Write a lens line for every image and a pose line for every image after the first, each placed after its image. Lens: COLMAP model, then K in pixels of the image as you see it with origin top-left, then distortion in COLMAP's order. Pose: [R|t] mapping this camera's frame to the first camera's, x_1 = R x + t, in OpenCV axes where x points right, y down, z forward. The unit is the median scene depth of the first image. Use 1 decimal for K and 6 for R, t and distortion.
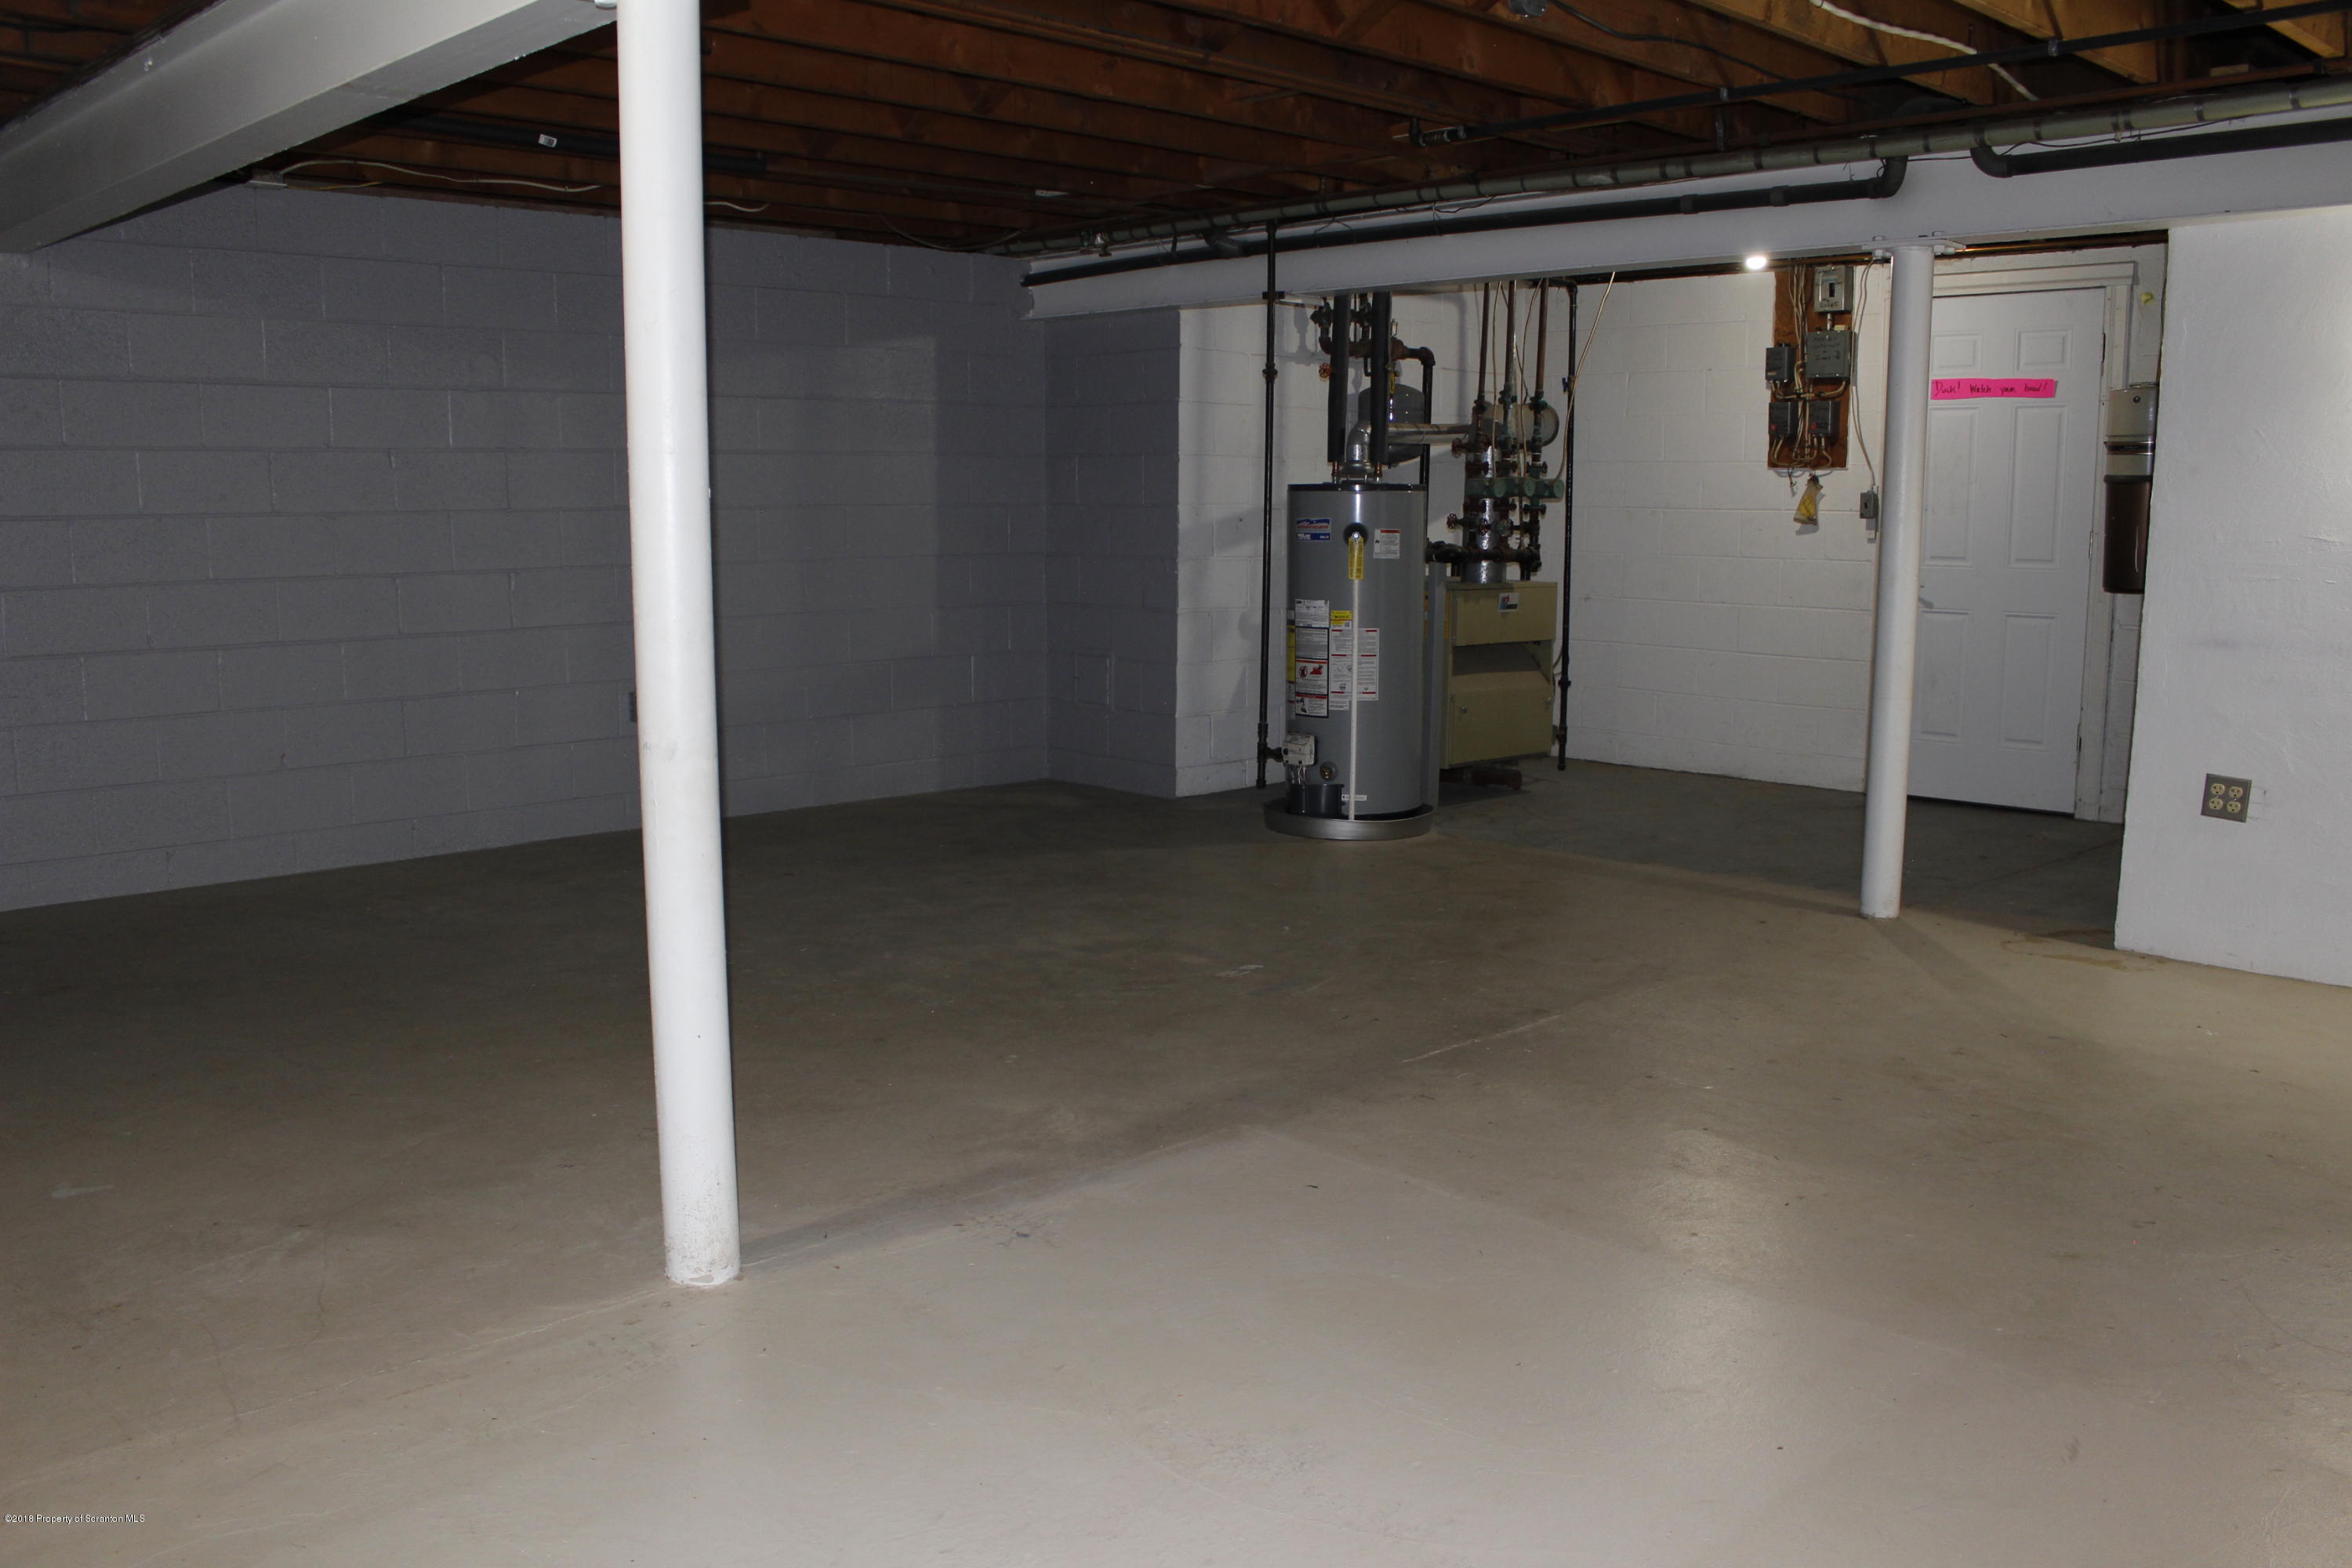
lens RADIAL K [[1955.4, 0, 1165.6], [0, 1955.4, 792.8], [0, 0, 1]] dist [-0.156375, 0.126063]
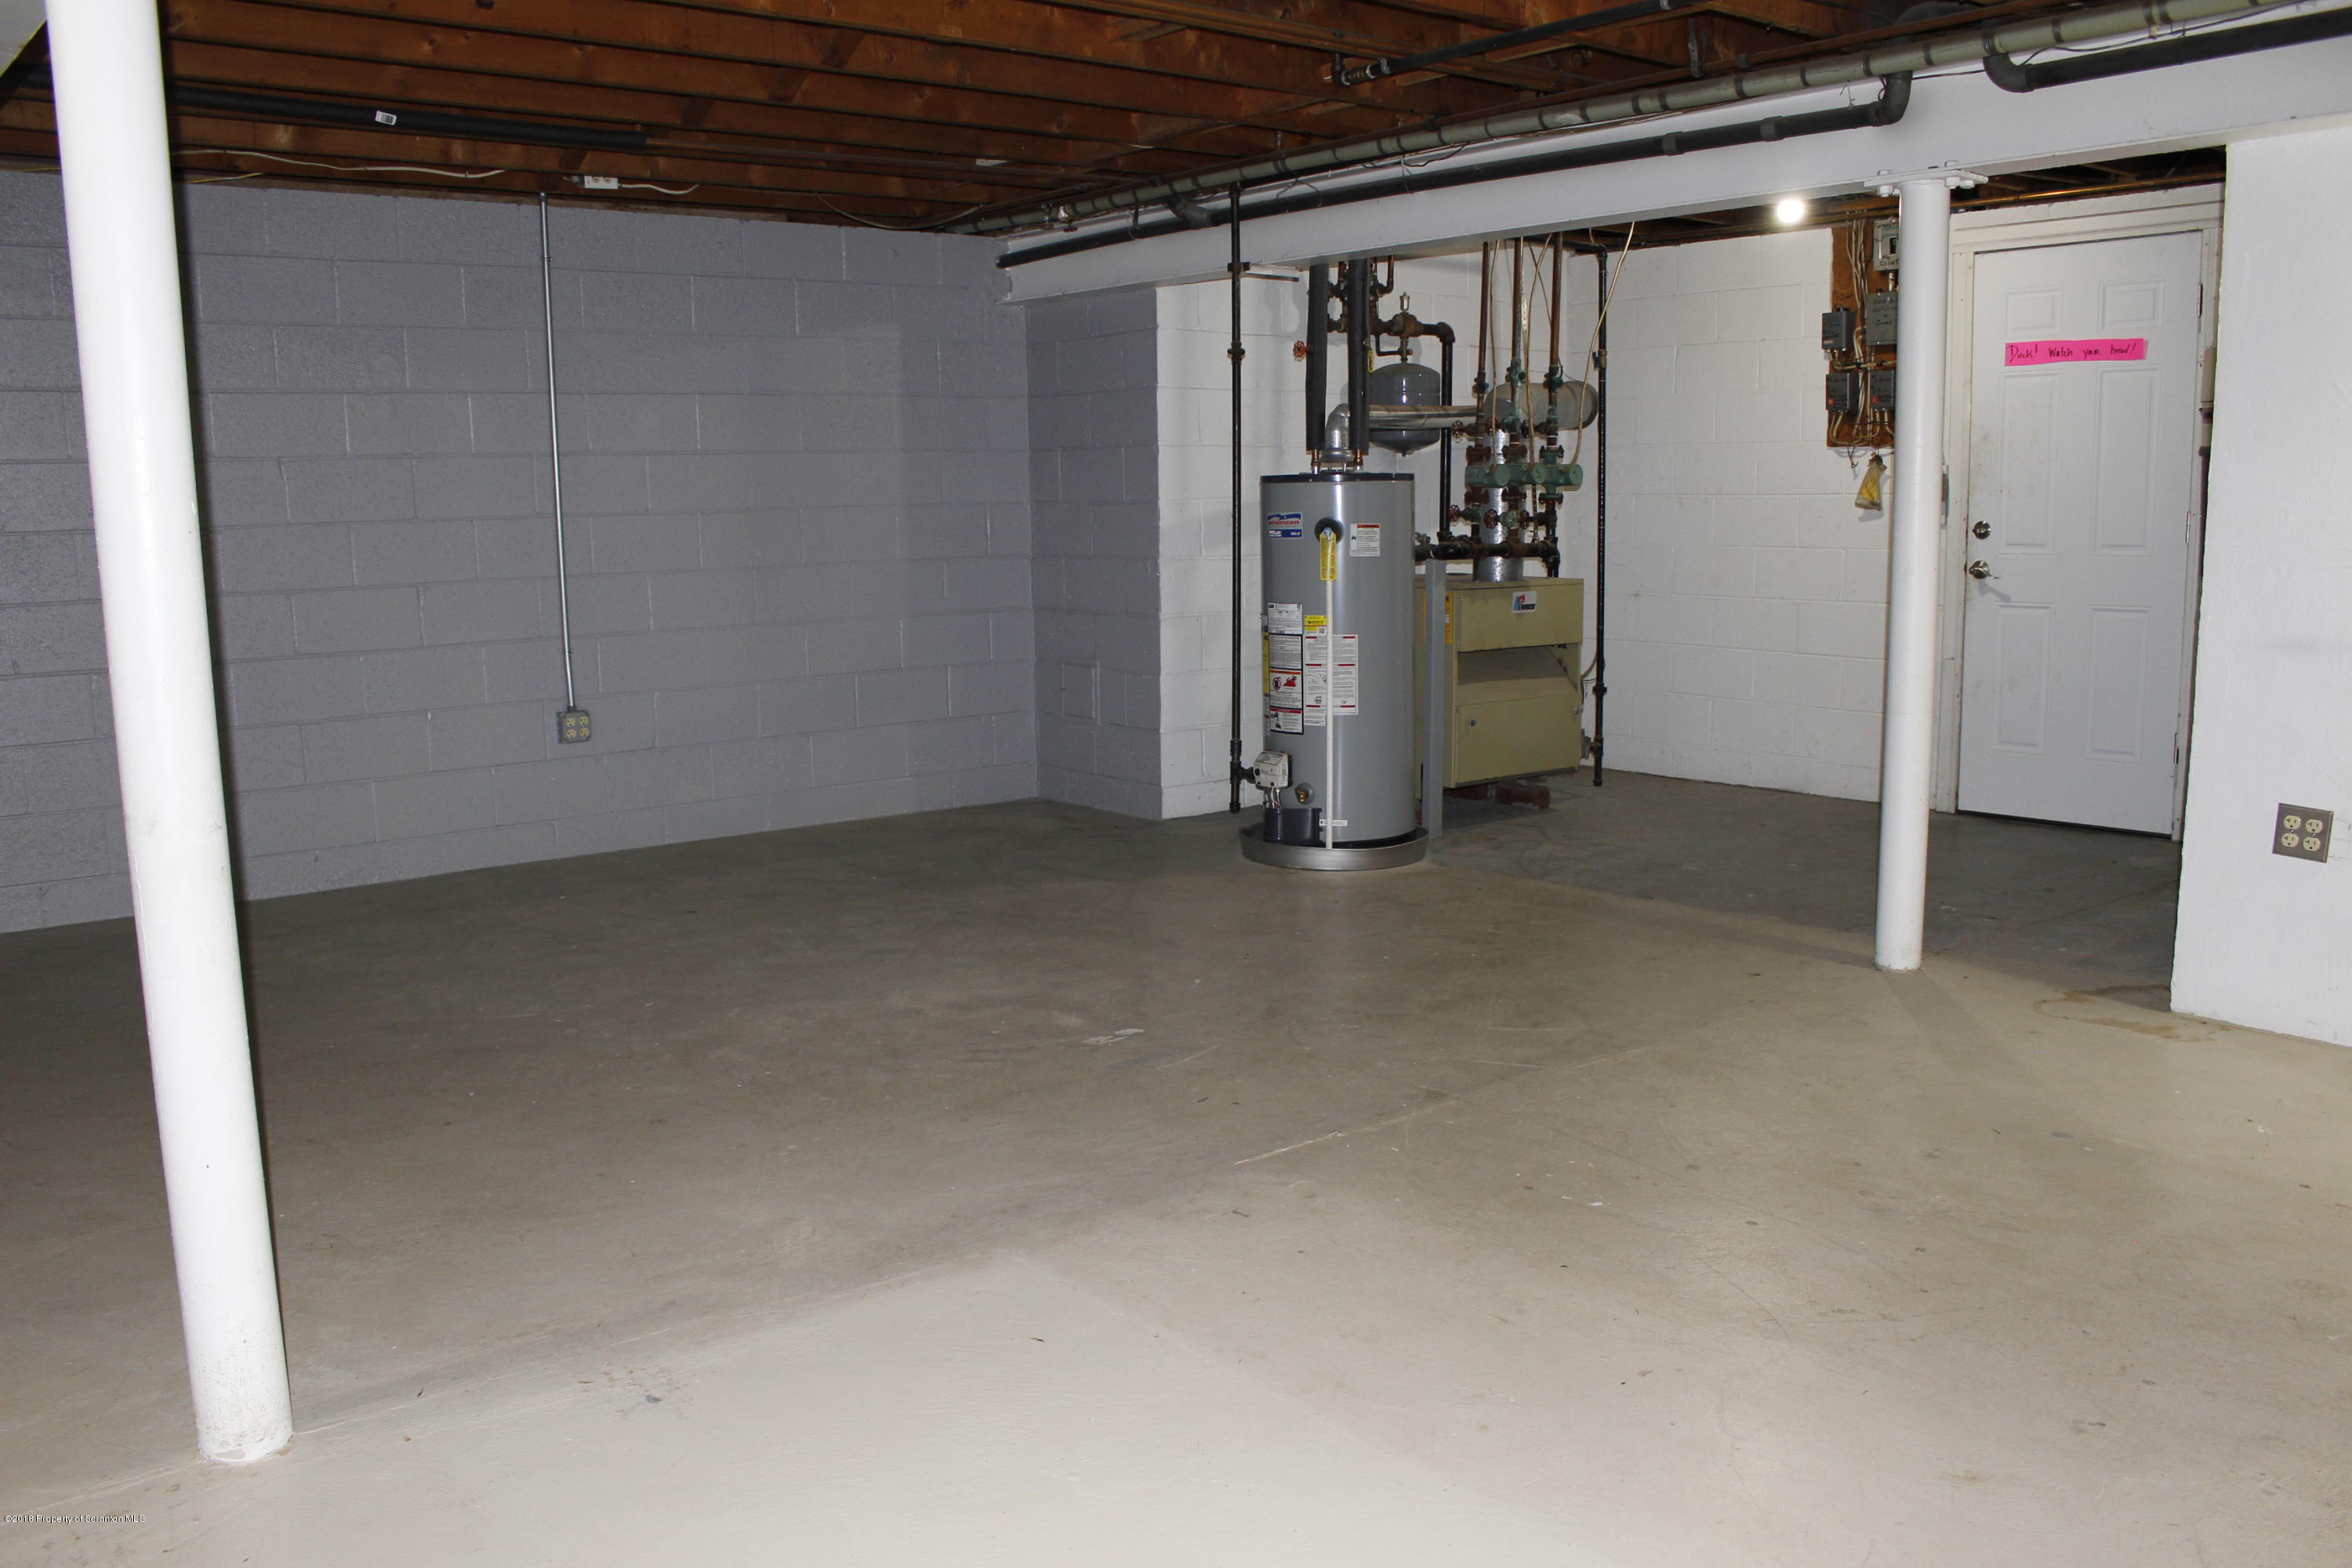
lens RADIAL K [[1955.4, 0, 1168.3], [0, 1955.4, 785.2], [0, 0, 1]] dist [-0.156375, 0.126063]
pose [[0.996072, -0.005317, -0.088388, 0.107656], [0.005204, 0.999985, -0.001499, -0.014937], [0.088395, 0.001033, 0.996085, 0.104940]]
